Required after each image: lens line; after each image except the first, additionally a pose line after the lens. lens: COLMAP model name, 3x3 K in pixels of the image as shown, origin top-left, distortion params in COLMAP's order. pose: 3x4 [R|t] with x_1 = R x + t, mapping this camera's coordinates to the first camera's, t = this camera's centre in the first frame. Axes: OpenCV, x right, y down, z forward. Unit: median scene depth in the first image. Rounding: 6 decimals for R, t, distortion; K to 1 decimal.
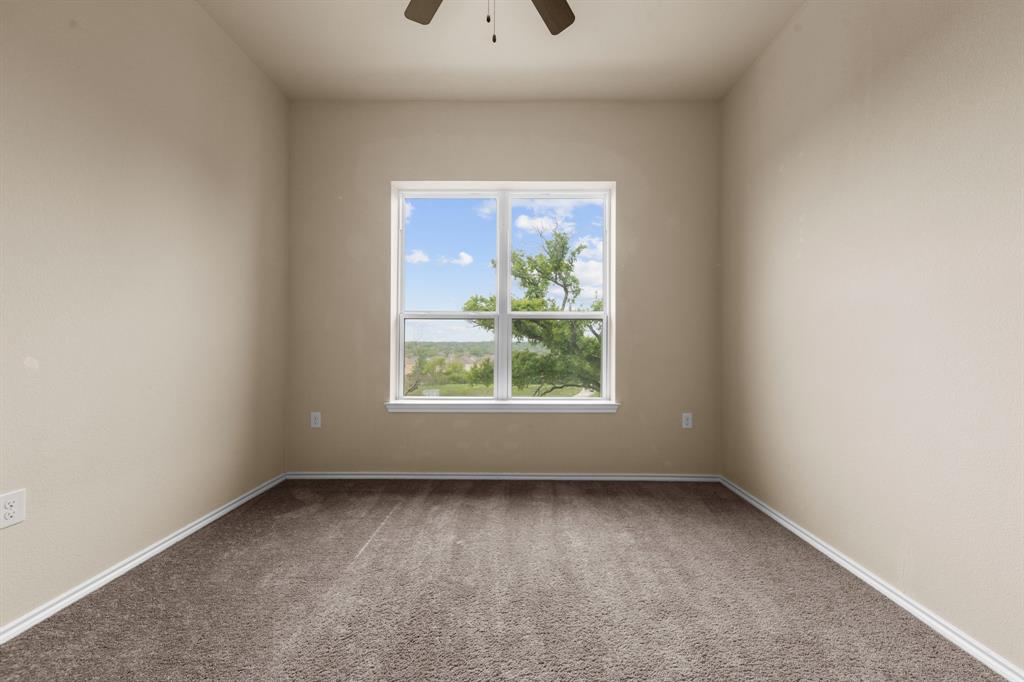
lens RADIAL K [[357.0, 0, 512.1], [0, 357.0, 342.6], [0, 0, 1]] dist [0.016930, 0.000118]
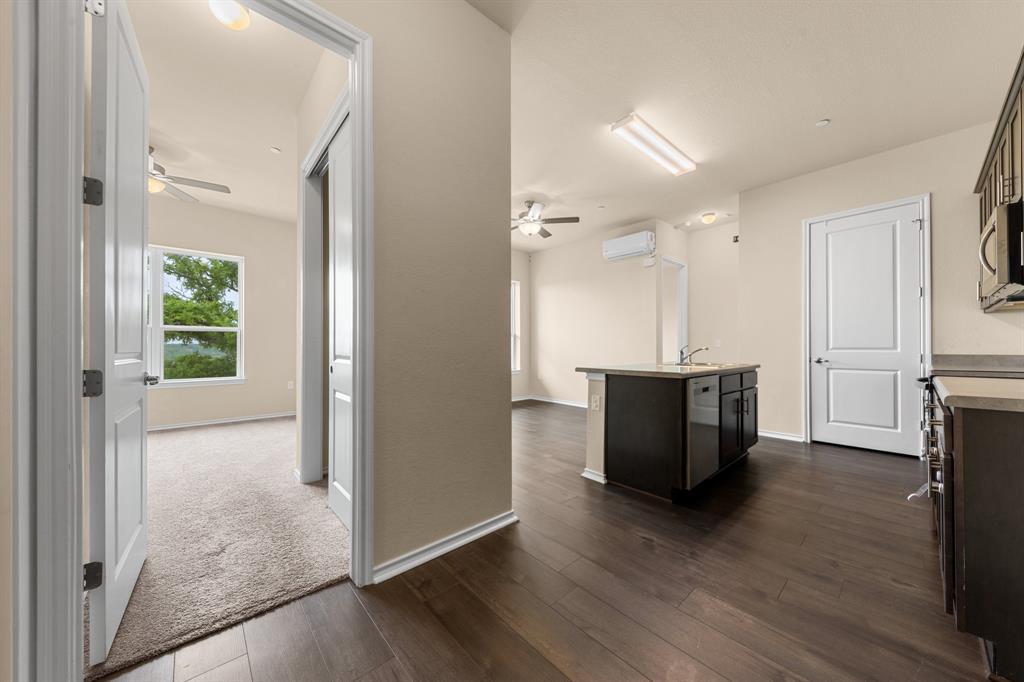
lens RADIAL K [[357.0, 0, 515.8], [0, 357.0, 346.2], [0, 0, 1]] dist [0.016930, 0.000118]
pose [[0.735033, 0.000692, 0.678031, 0.014704], [-0.000714, 1.000000, -0.000248, 0.002681], [-0.678031, -0.000302, 0.735033, -0.327234]]
